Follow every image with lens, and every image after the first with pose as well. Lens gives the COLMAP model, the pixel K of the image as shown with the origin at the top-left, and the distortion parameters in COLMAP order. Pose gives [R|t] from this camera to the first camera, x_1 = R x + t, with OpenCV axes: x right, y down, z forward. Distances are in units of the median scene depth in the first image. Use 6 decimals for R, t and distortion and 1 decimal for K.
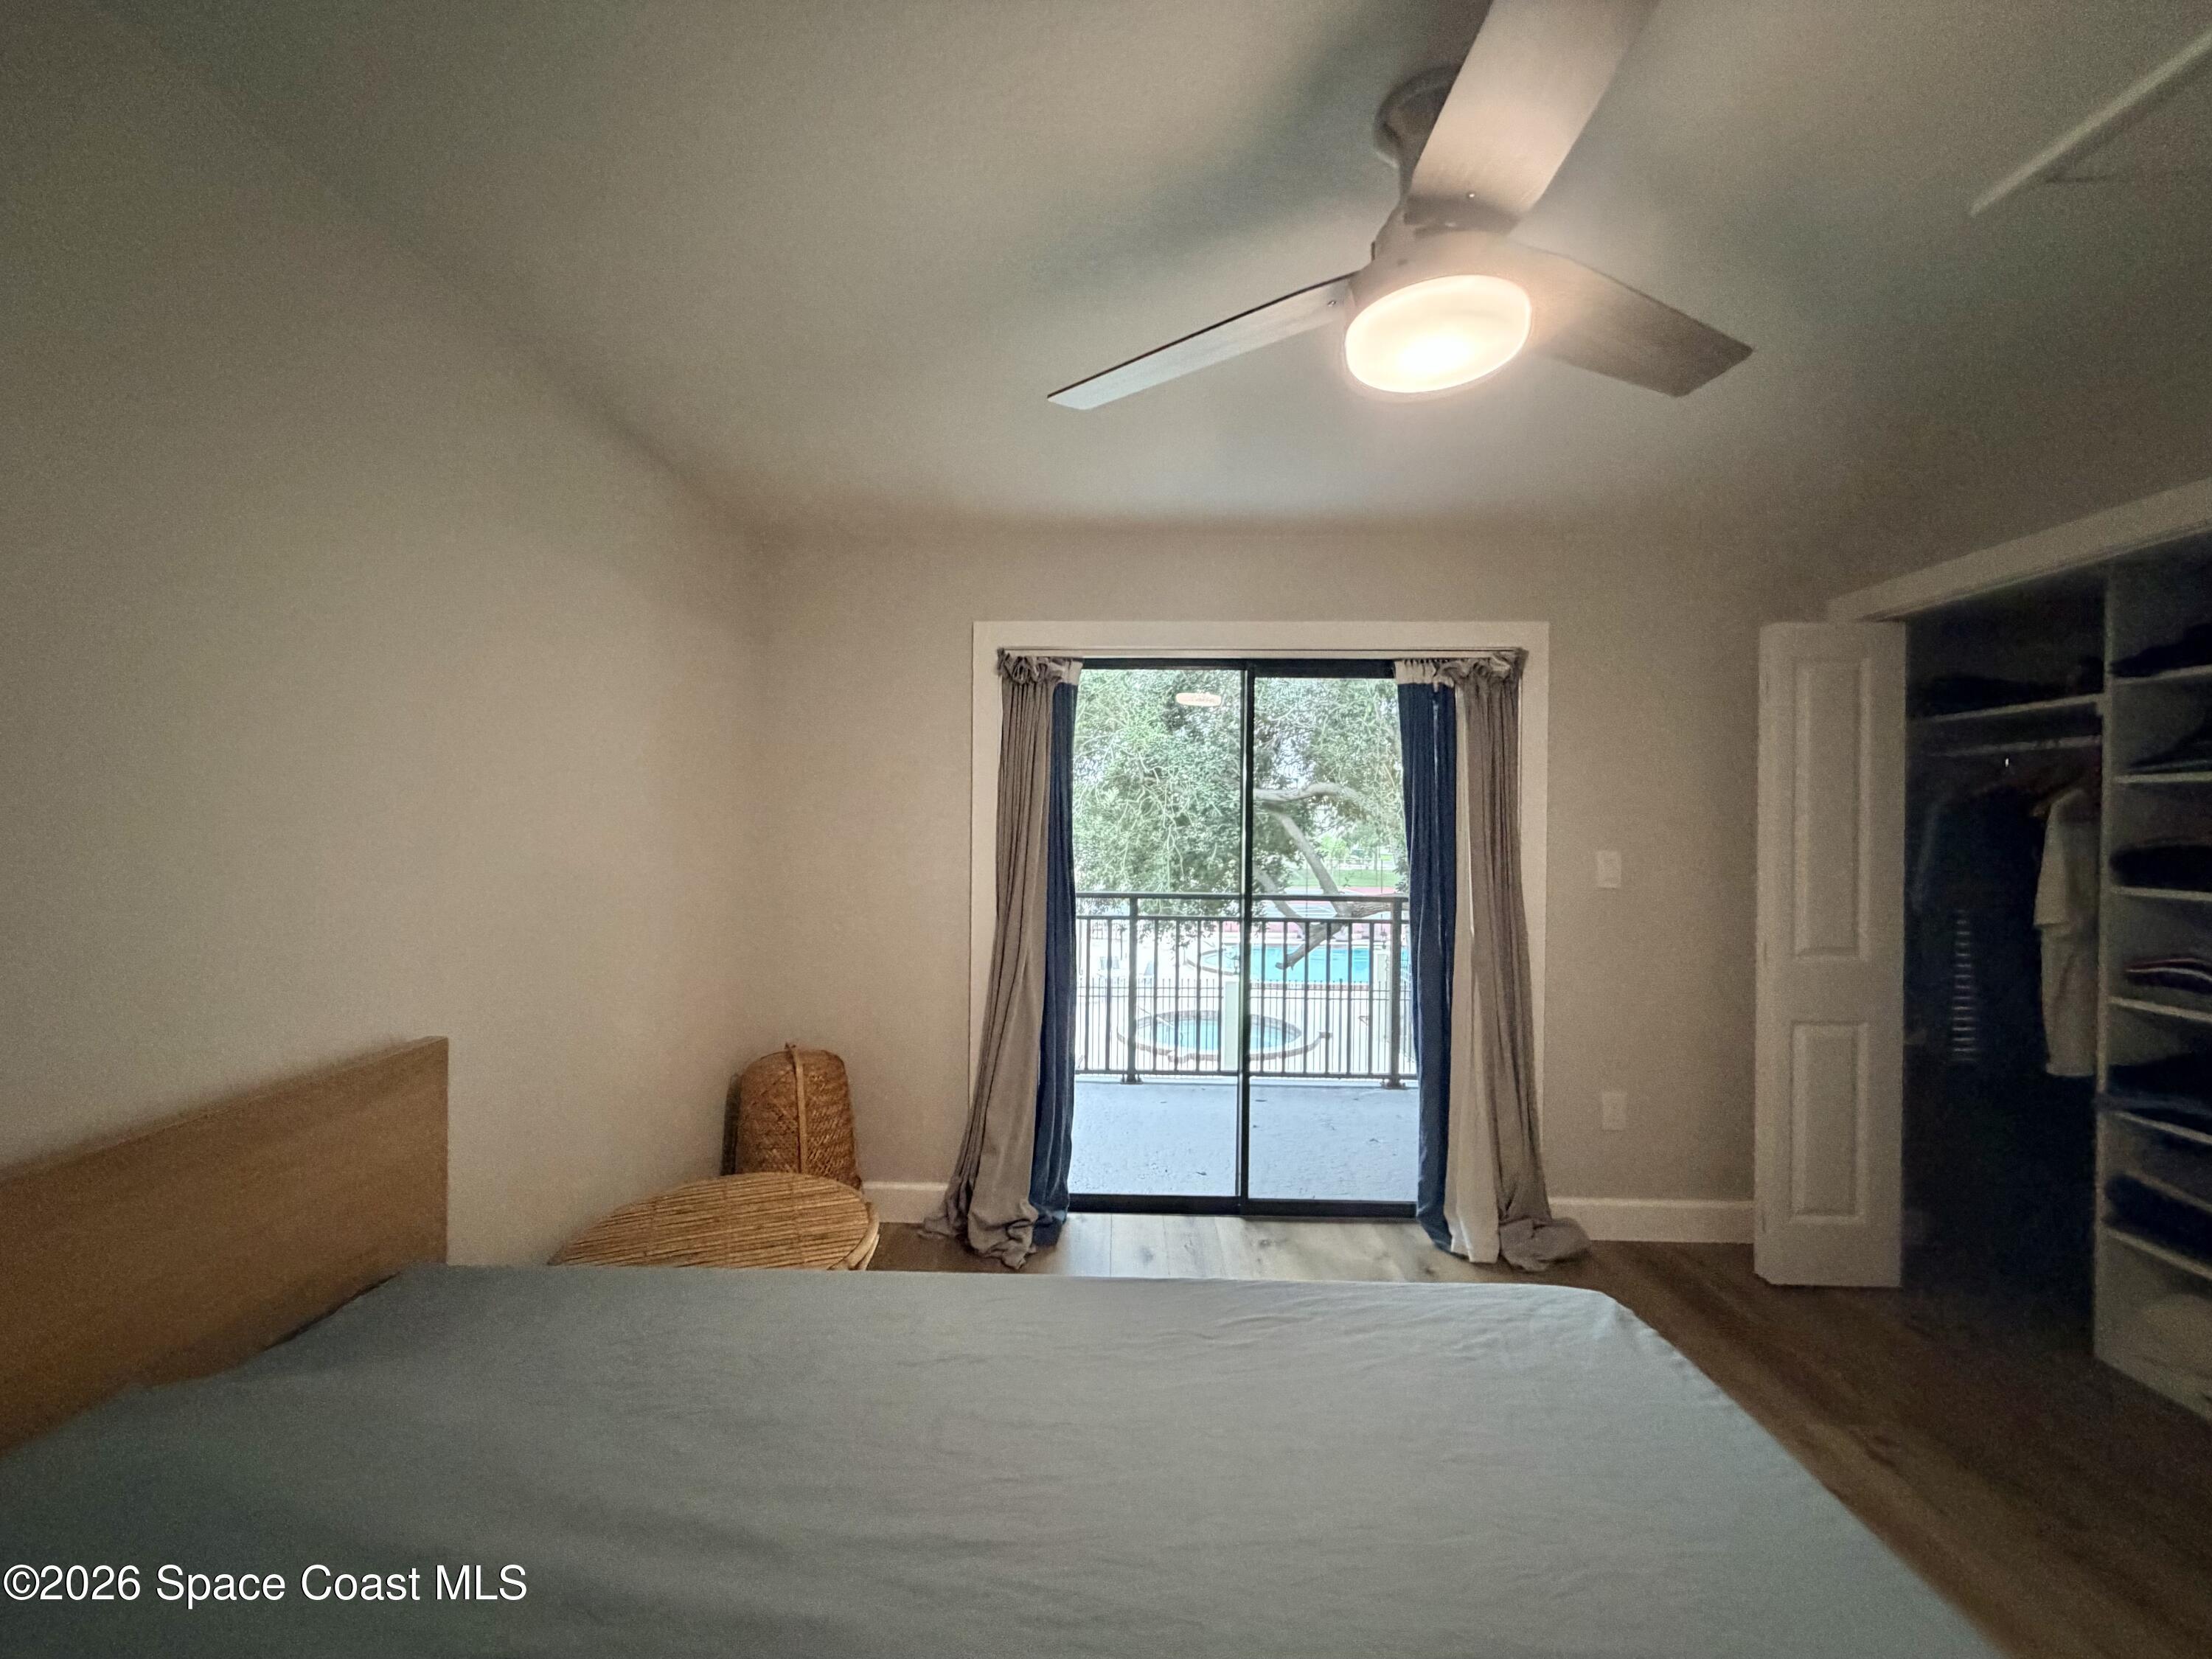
lens RADIAL K [[885.9, 0, 1107.8], [0, 885.9, 838.4], [0, 0, 1]] dist [-0.000747, -0.000263]
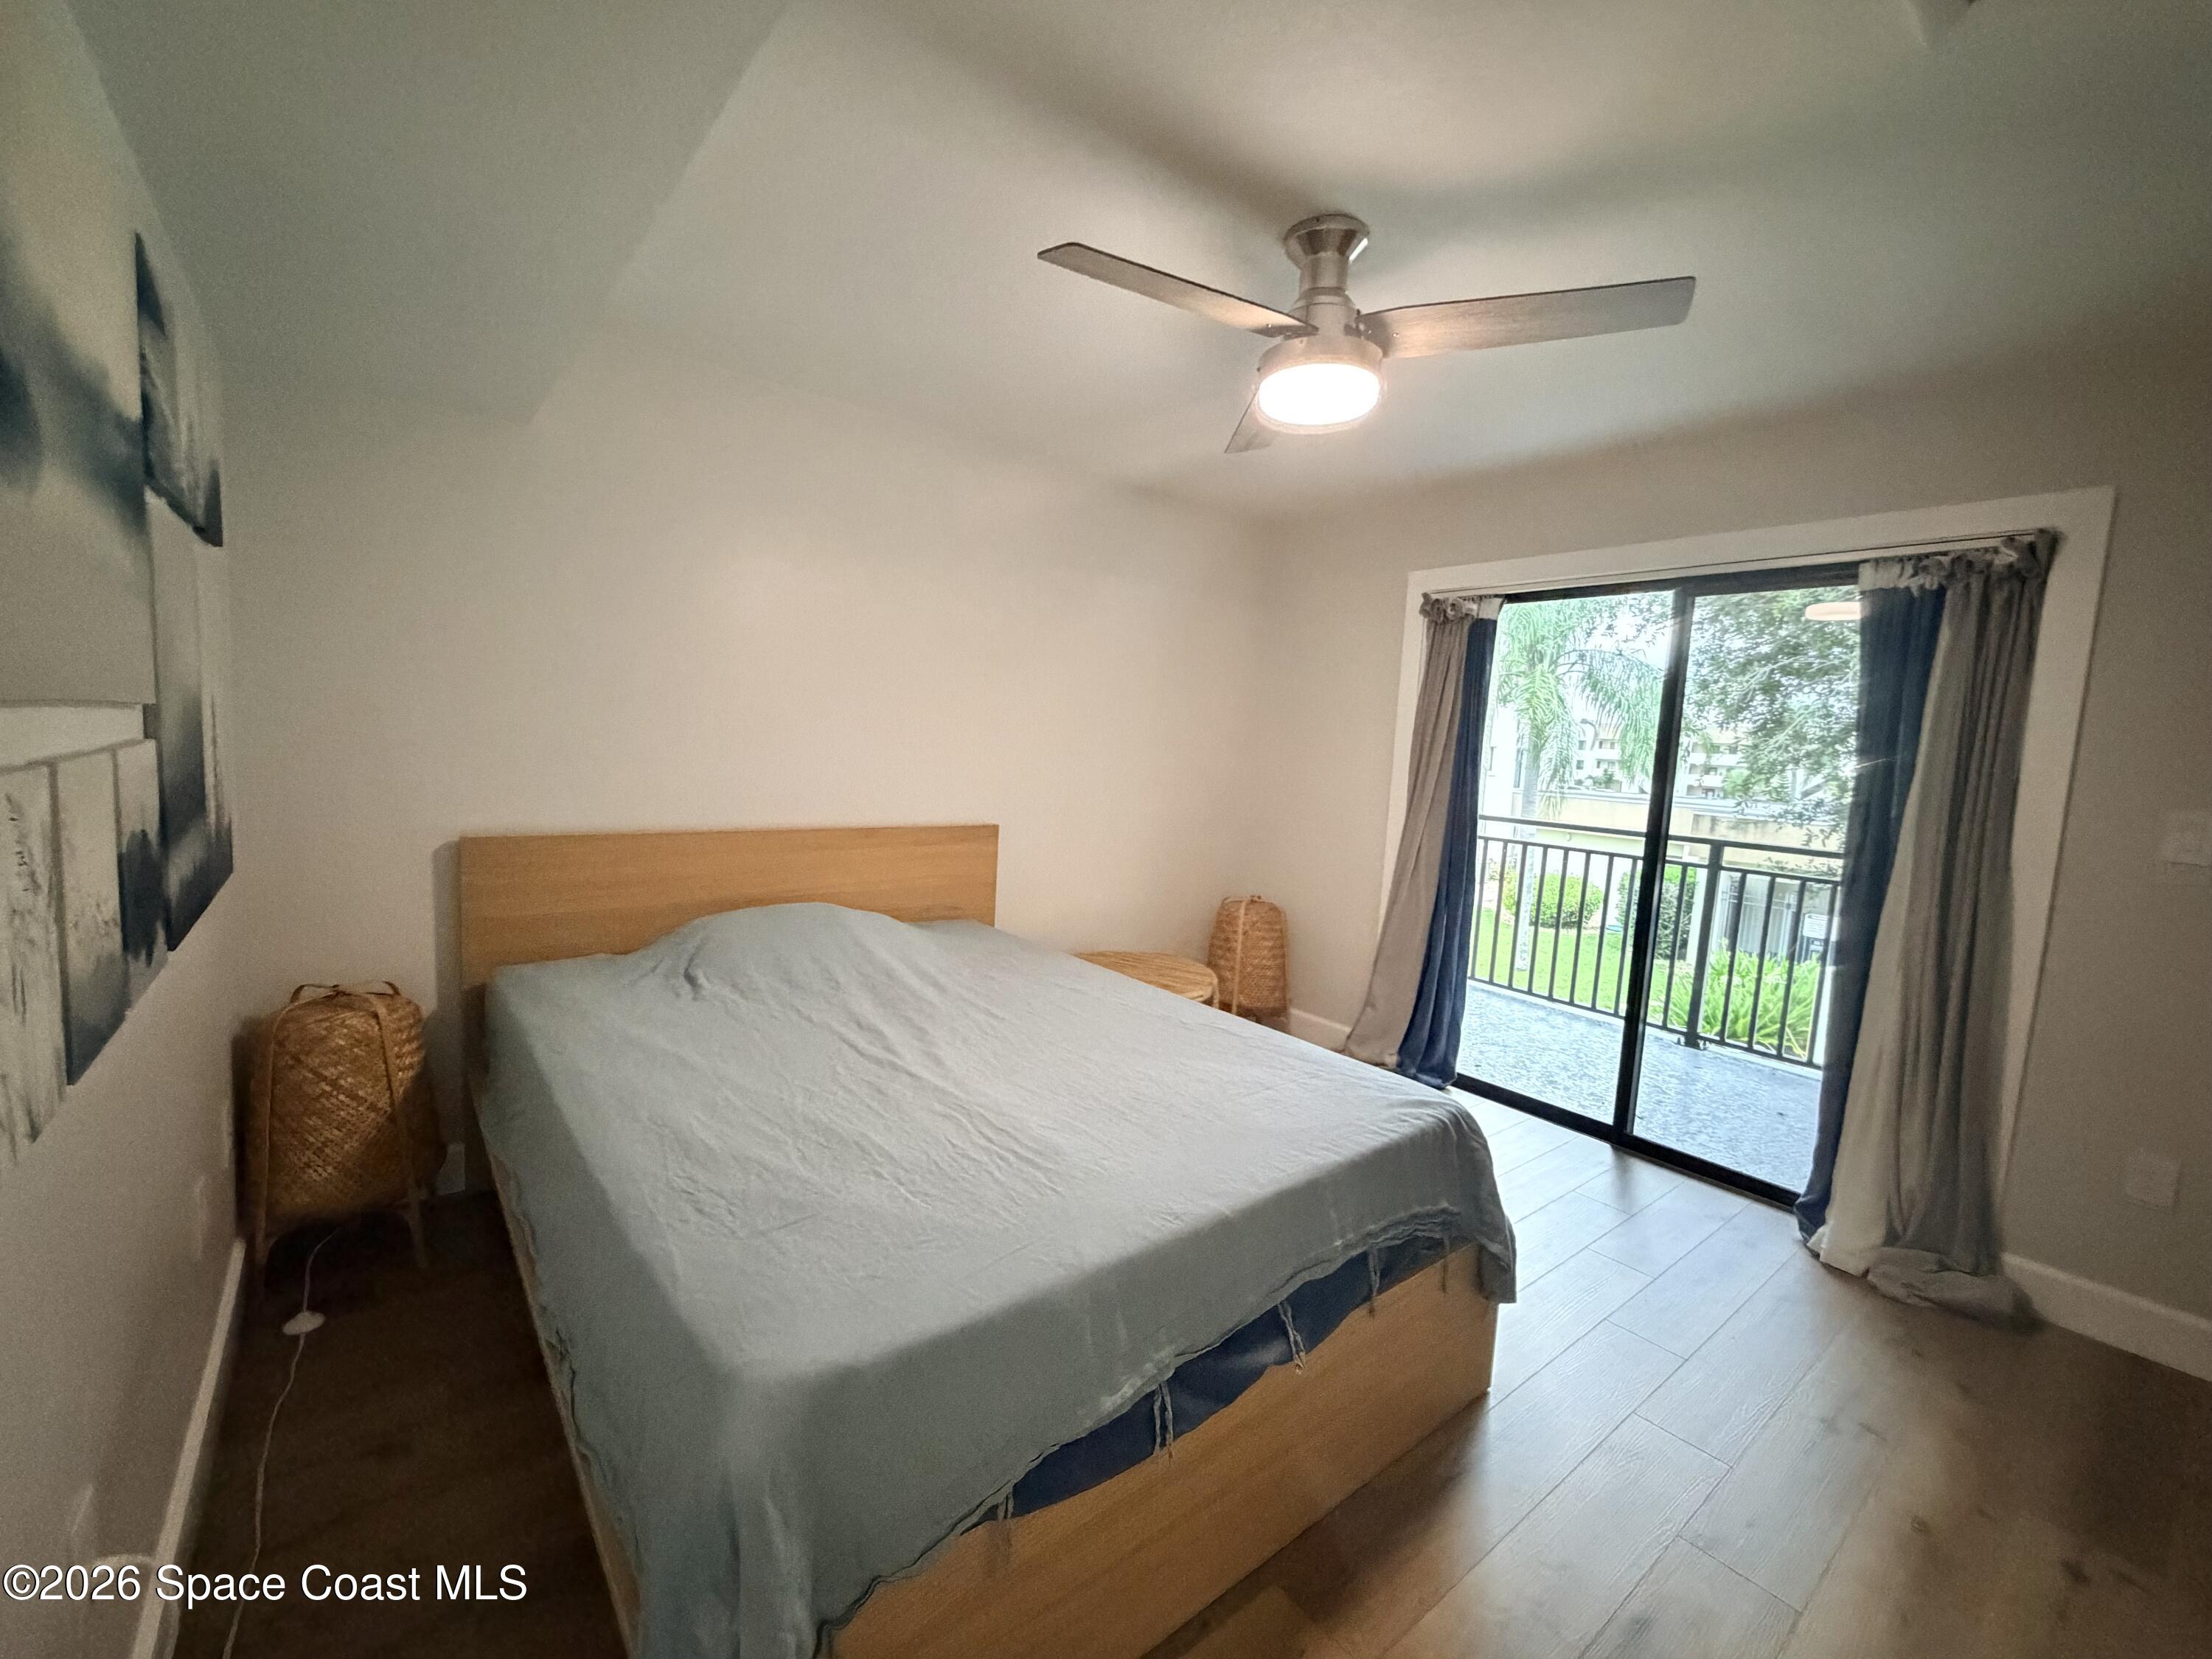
lens RADIAL K [[885.9, 0, 1085.6], [0, 885.9, 827.6], [0, 0, 1]] dist [-0.000747, -0.000263]
pose [[0.643593, 0.105462, -0.758067, 0.512636], [-0.061424, 0.994383, 0.086189, 0.020680], [0.762899, -0.008907, 0.646457, -0.101981]]
